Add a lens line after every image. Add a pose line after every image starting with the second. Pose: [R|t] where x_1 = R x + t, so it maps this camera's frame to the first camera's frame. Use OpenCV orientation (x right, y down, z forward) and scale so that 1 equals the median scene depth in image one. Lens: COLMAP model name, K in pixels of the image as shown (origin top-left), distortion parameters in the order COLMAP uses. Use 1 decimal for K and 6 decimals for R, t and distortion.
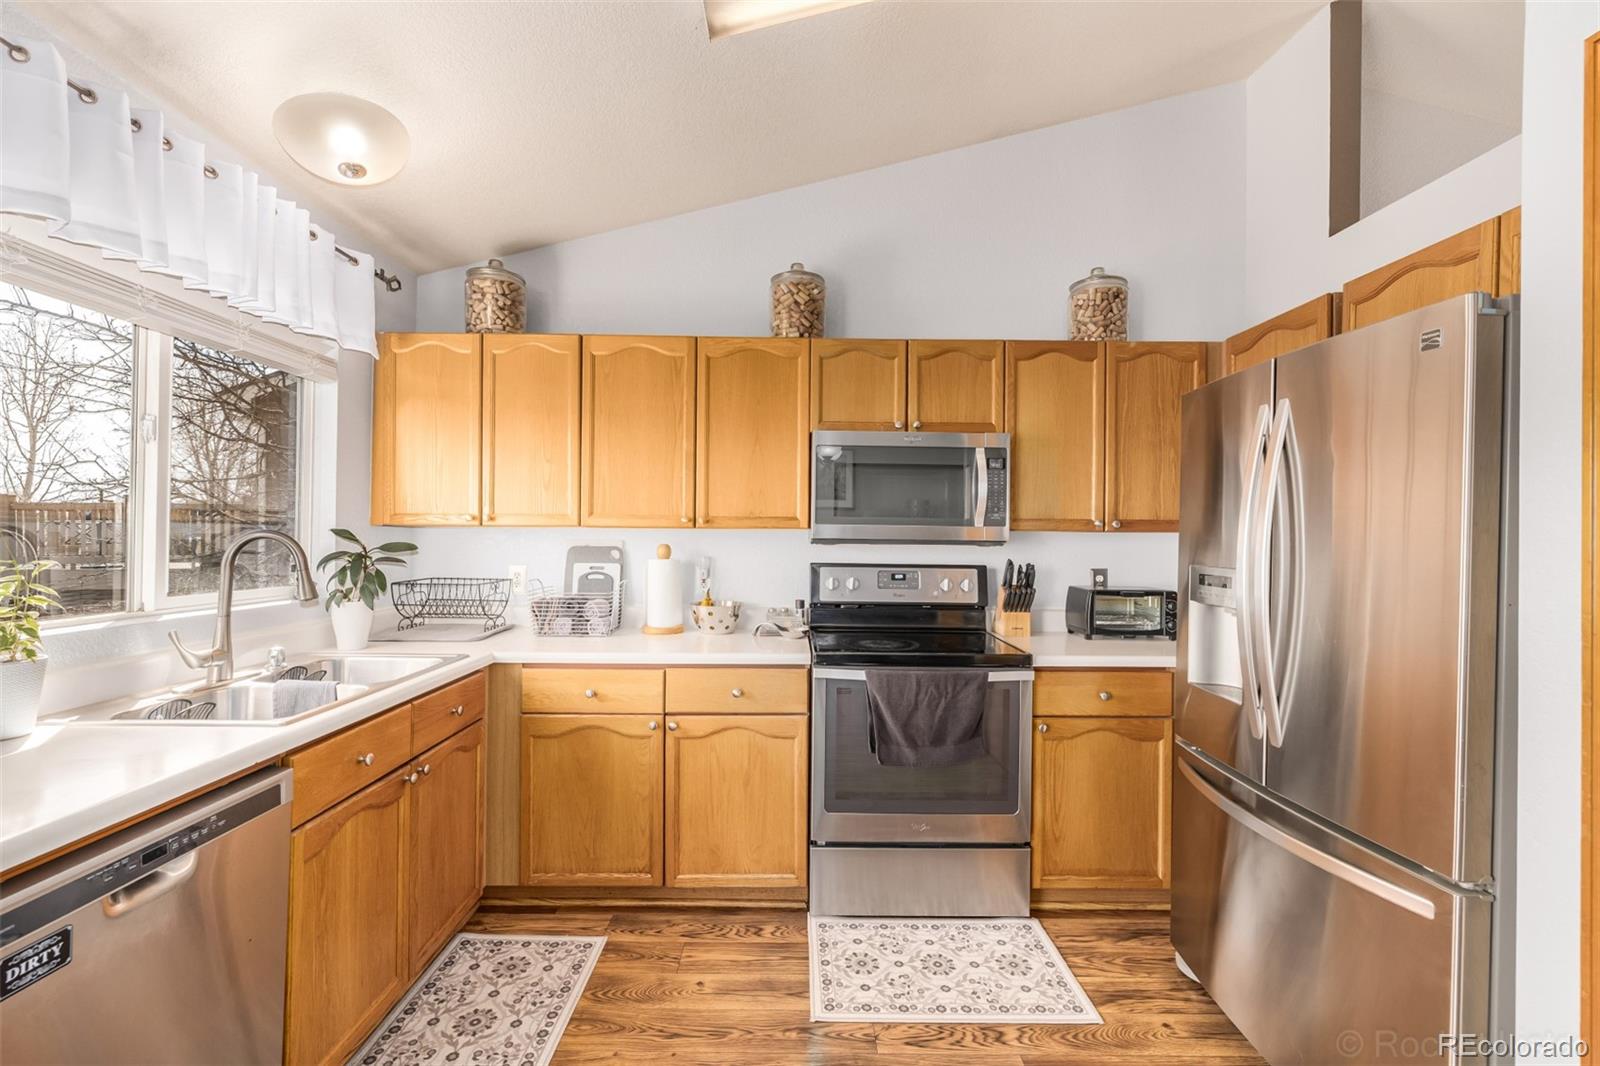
lens RADIAL K [[681.0, 0, 798.2], [0, 681.0, 532.8], [0, 0, 1]] dist [-0.002244, -0.000721]
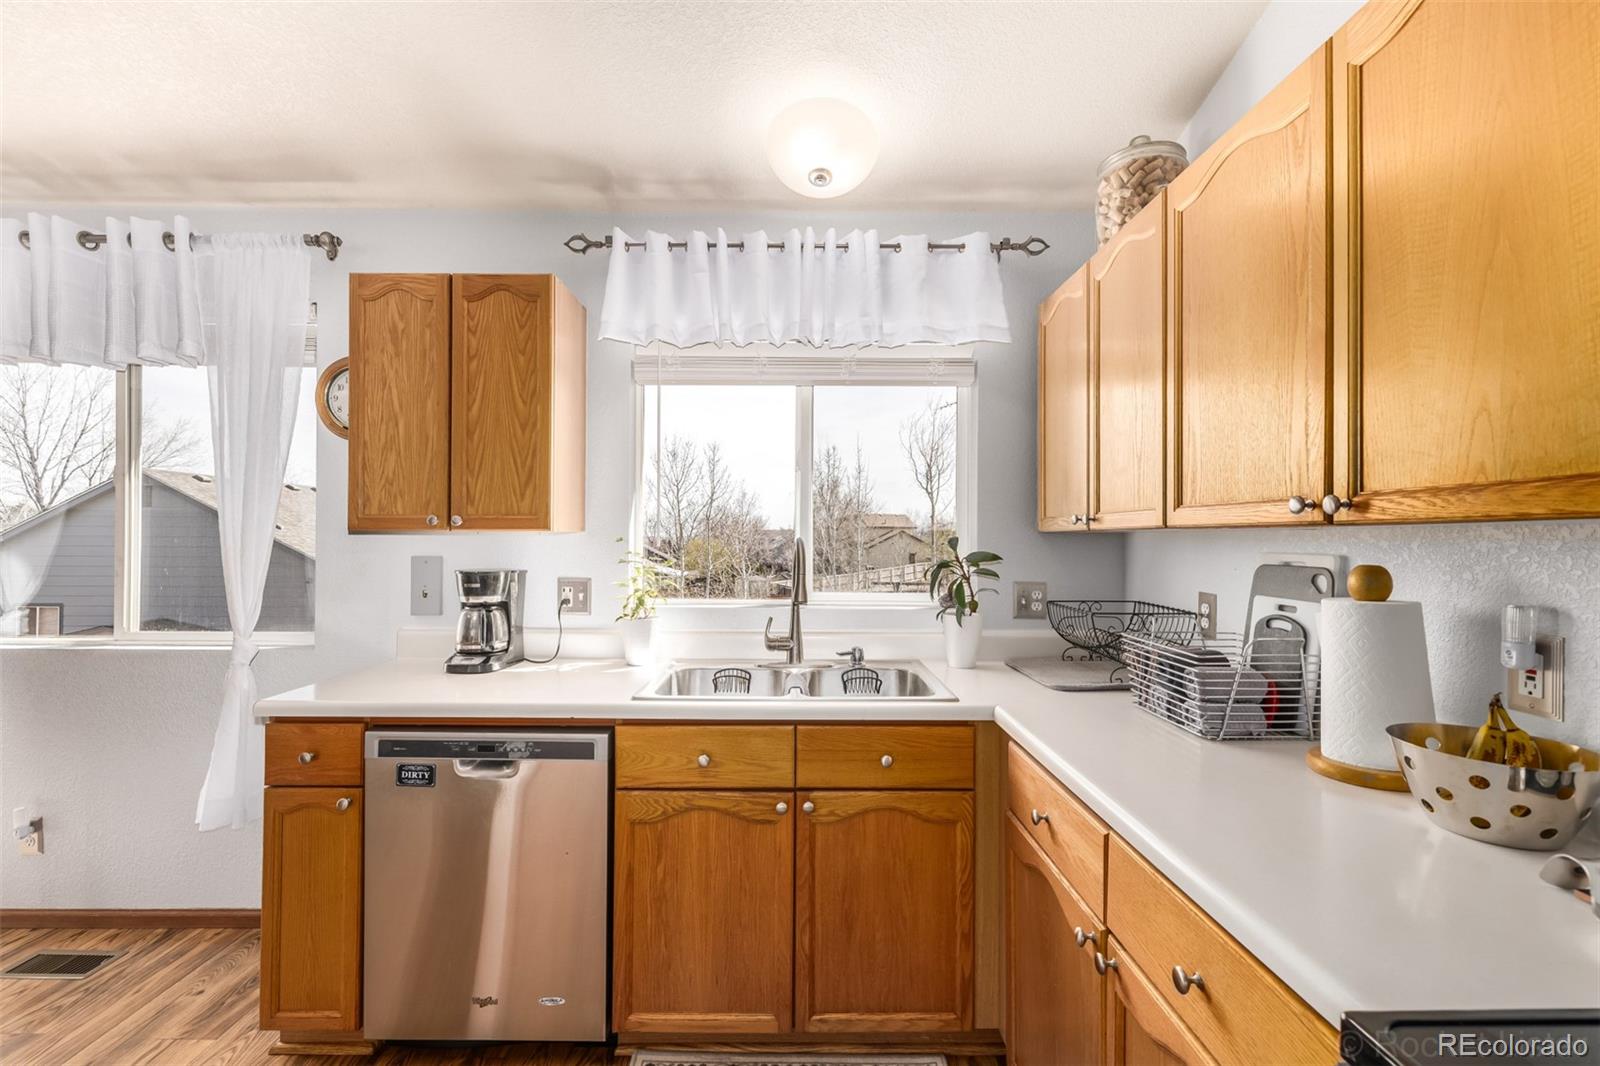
lens RADIAL K [[681.0, 0, 784.2], [0, 681.0, 530.6], [0, 0, 1]] dist [-0.002244, -0.000721]
pose [[-0.005487, -0.018596, -0.999812, 0.275250], [-0.001331, 0.999826, -0.018589, 0.004259], [0.999984, 0.001229, -0.005511, 0.779649]]
